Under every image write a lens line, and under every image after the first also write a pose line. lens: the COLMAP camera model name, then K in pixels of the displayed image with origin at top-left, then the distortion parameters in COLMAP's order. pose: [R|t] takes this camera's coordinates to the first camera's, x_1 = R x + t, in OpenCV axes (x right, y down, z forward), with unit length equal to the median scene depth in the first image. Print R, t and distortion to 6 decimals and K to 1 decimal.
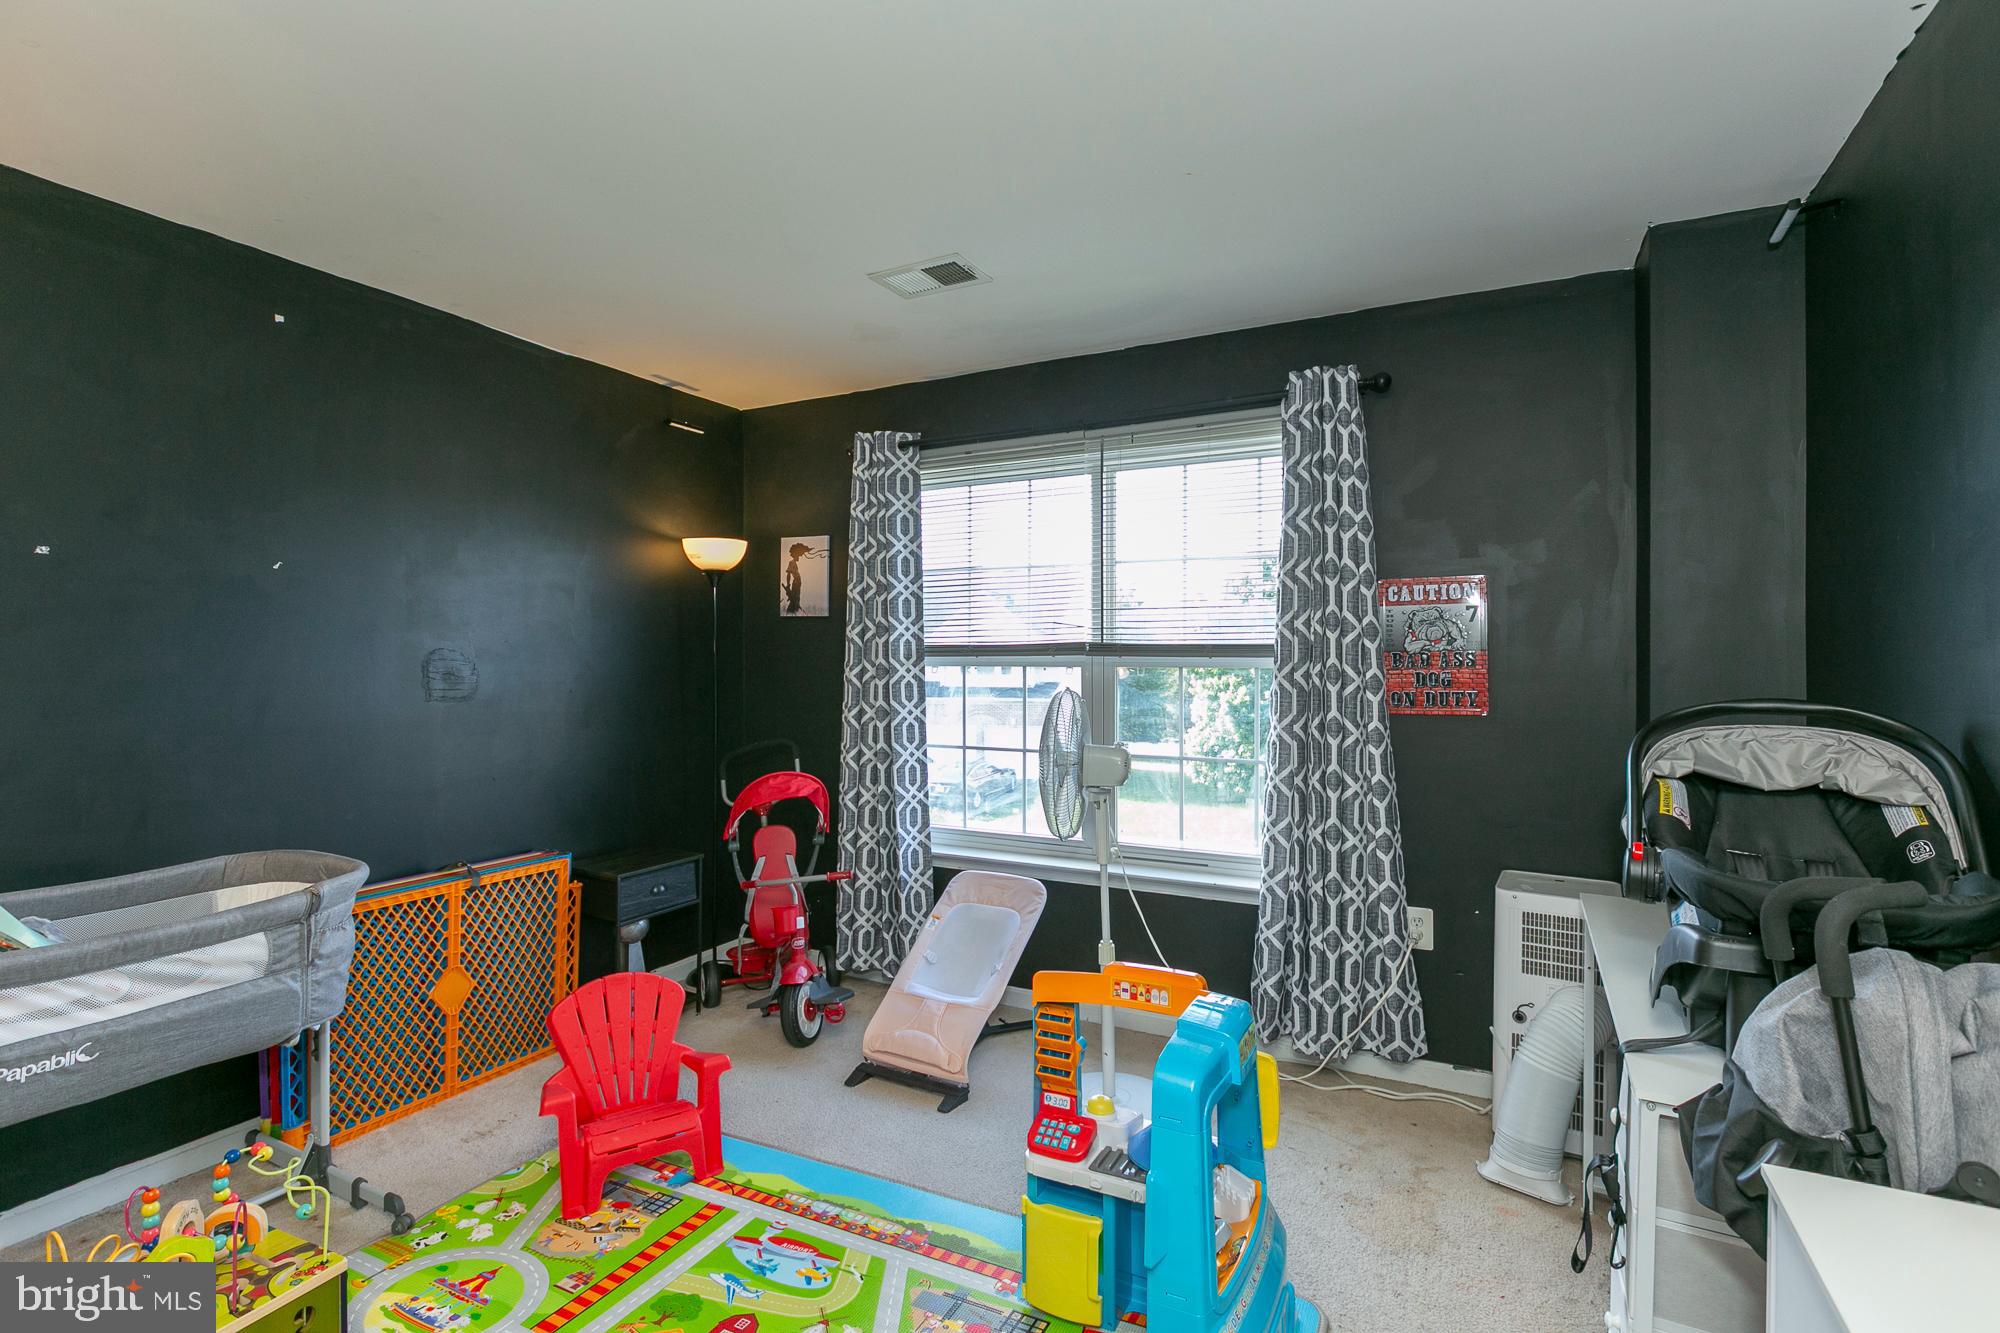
lens RADIAL K [[920.9, 0, 1001.9], [0, 920.9, 640.4], [0, 0, 1]] dist [0.001001, 0.000238]
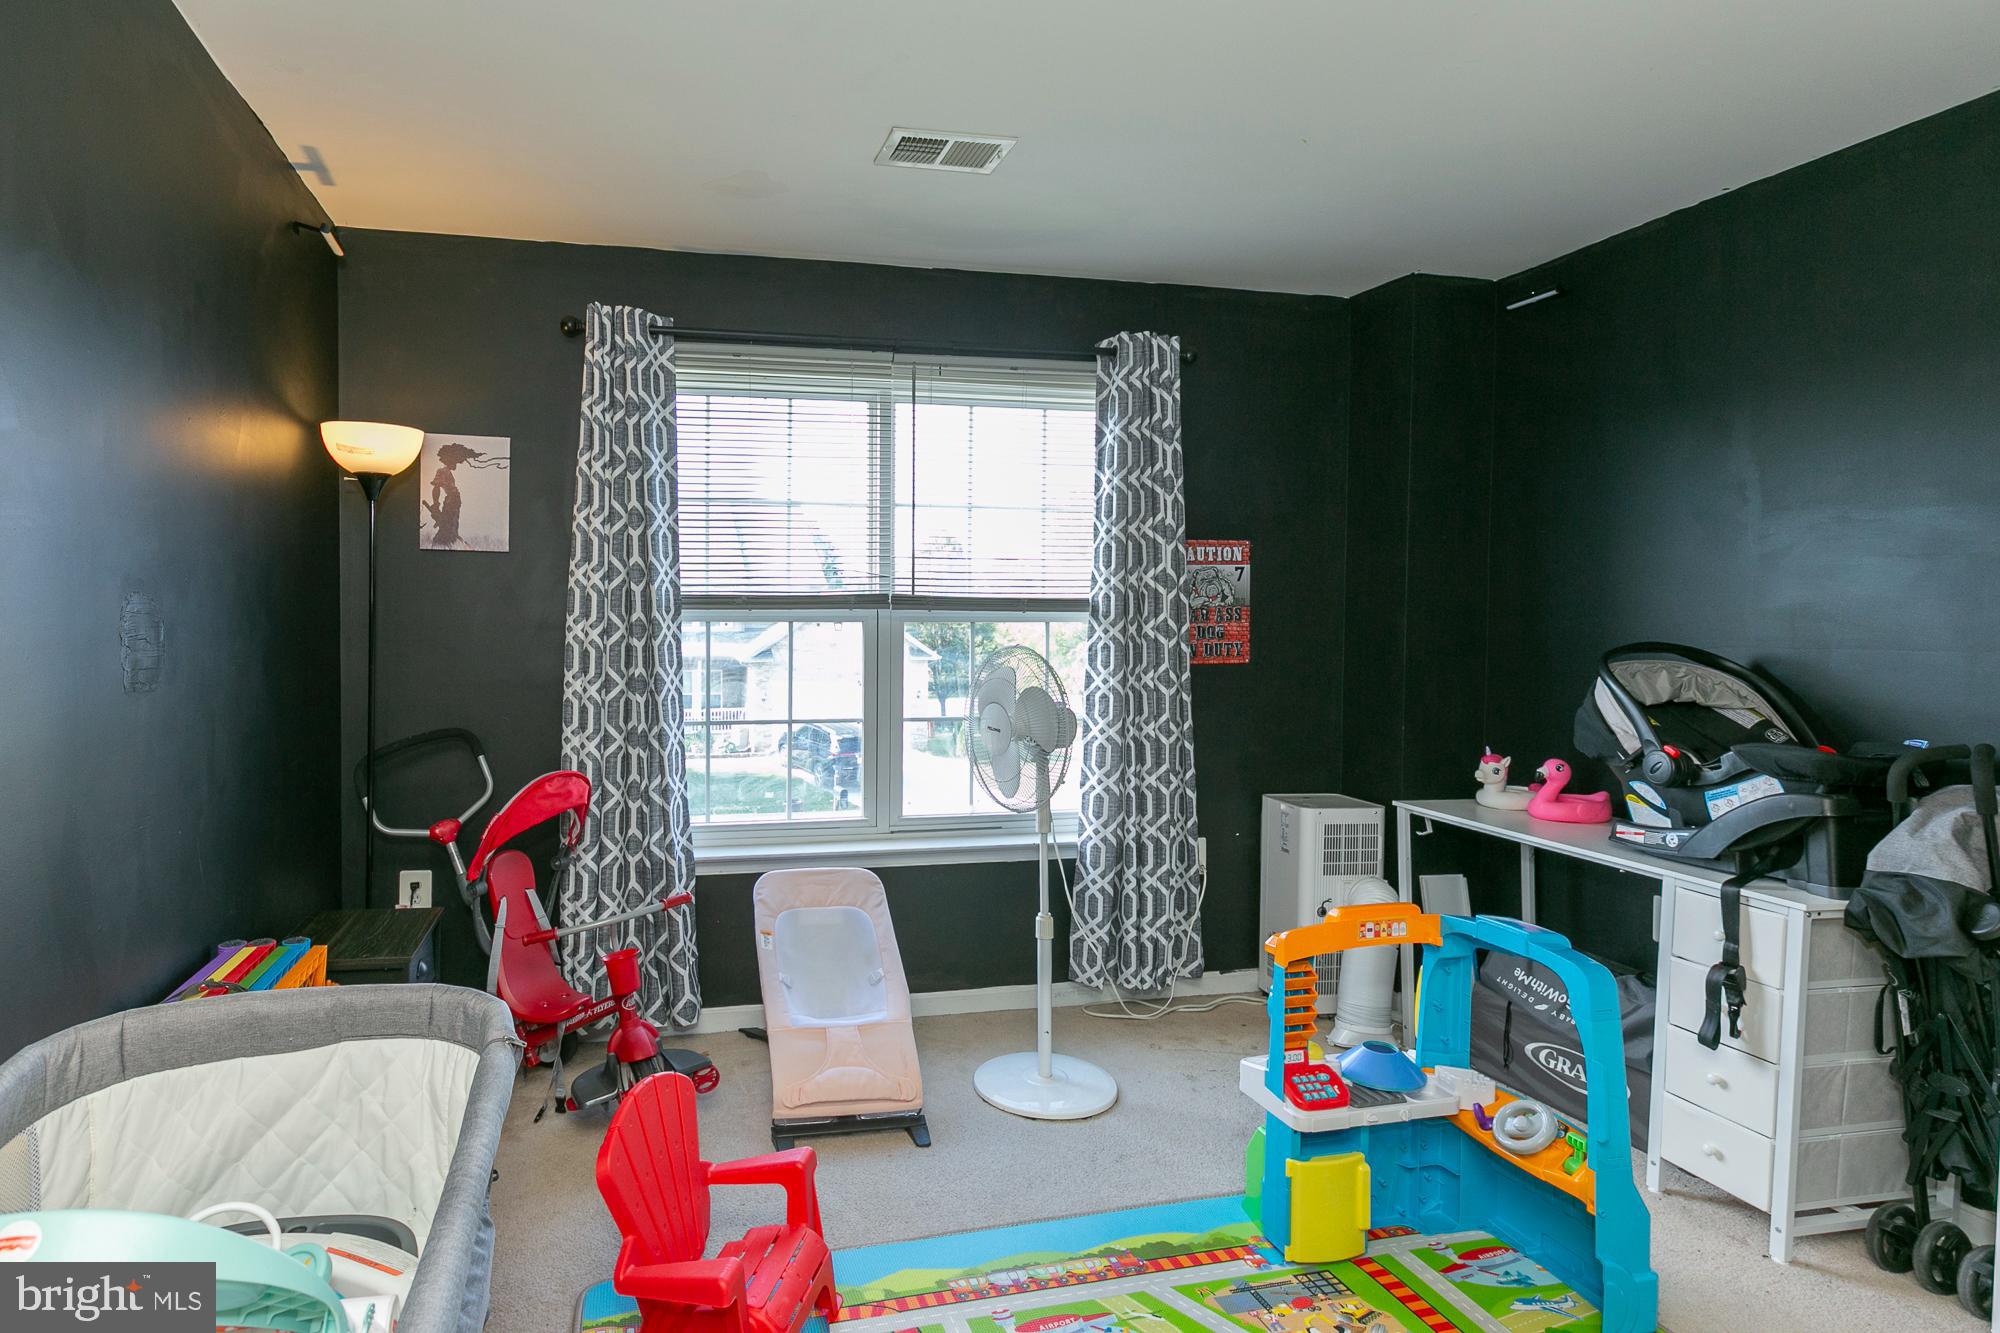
lens RADIAL K [[1015.5, 0, 982.9], [0, 1015.5, 620.9], [0, 0, 1]] dist [0.000220, -0.000888]
pose [[0.784436, -0.002159, 0.620206, -0.431440], [-0.014526, 0.999656, 0.021852, 0.004974], [-0.620039, -0.026150, 0.784135, 0.176574]]
